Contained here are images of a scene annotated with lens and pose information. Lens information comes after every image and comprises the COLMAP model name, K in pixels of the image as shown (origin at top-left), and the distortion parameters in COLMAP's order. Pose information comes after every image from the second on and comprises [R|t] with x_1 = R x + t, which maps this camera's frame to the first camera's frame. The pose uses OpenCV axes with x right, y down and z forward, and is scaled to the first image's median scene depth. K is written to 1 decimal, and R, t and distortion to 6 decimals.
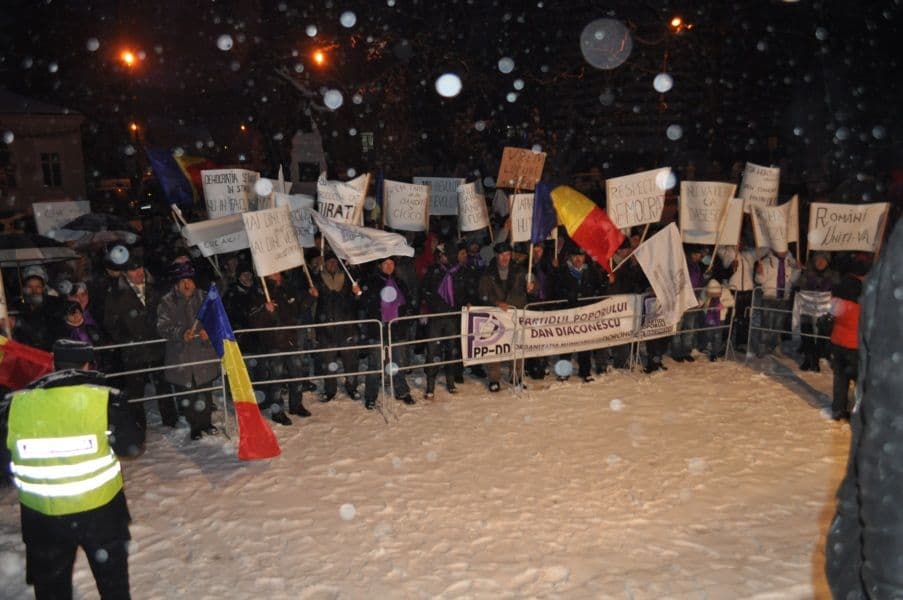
lens RADIAL K [[716.5, 0, 450.8], [0, 716.5, 272.6], [0, 0, 1]] dist [-0.000545, 0.001227]
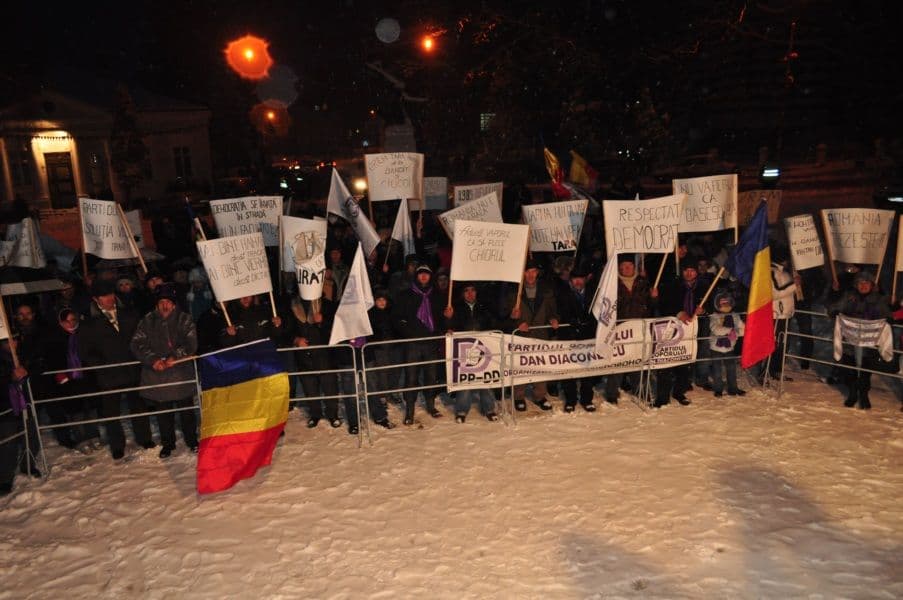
lens RADIAL K [[716.5, 0, 450.8], [0, 716.5, 272.6], [0, 0, 1]] dist [-0.000545, 0.001227]
pose [[0.981381, 0.010915, -0.191761, 0.238171], [-0.004638, 0.999439, 0.033155, -0.071088], [0.192016, -0.031648, 0.980881, 0.059250]]
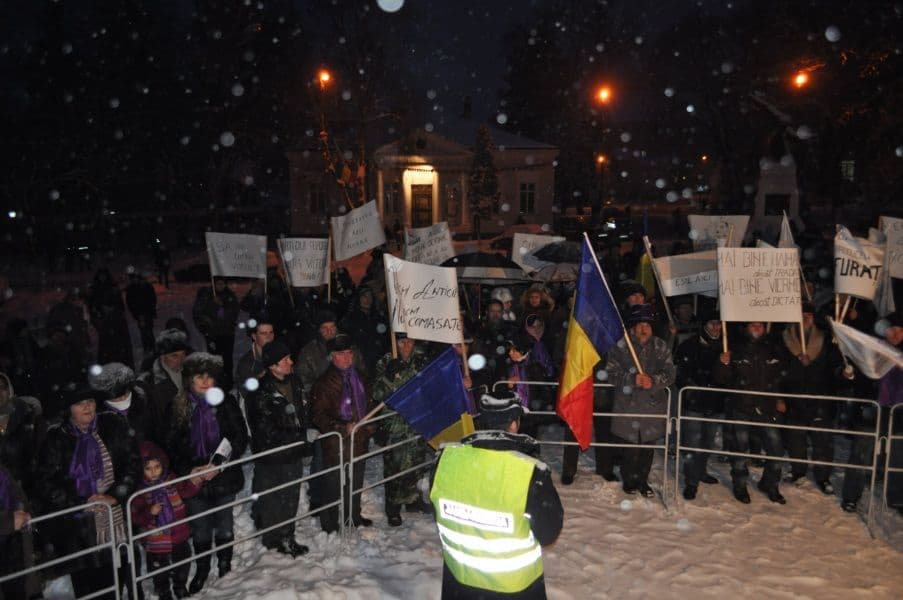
lens RADIAL K [[716.5, 0, 450.8], [0, 716.5, 272.6], [0, 0, 1]] dist [-0.000545, 0.001227]
pose [[0.817596, 0.074210, -0.570991, -0.045447], [-0.098157, 0.995108, -0.011218, -0.018319], [0.567365, 0.065218, 0.820880, 0.114671]]
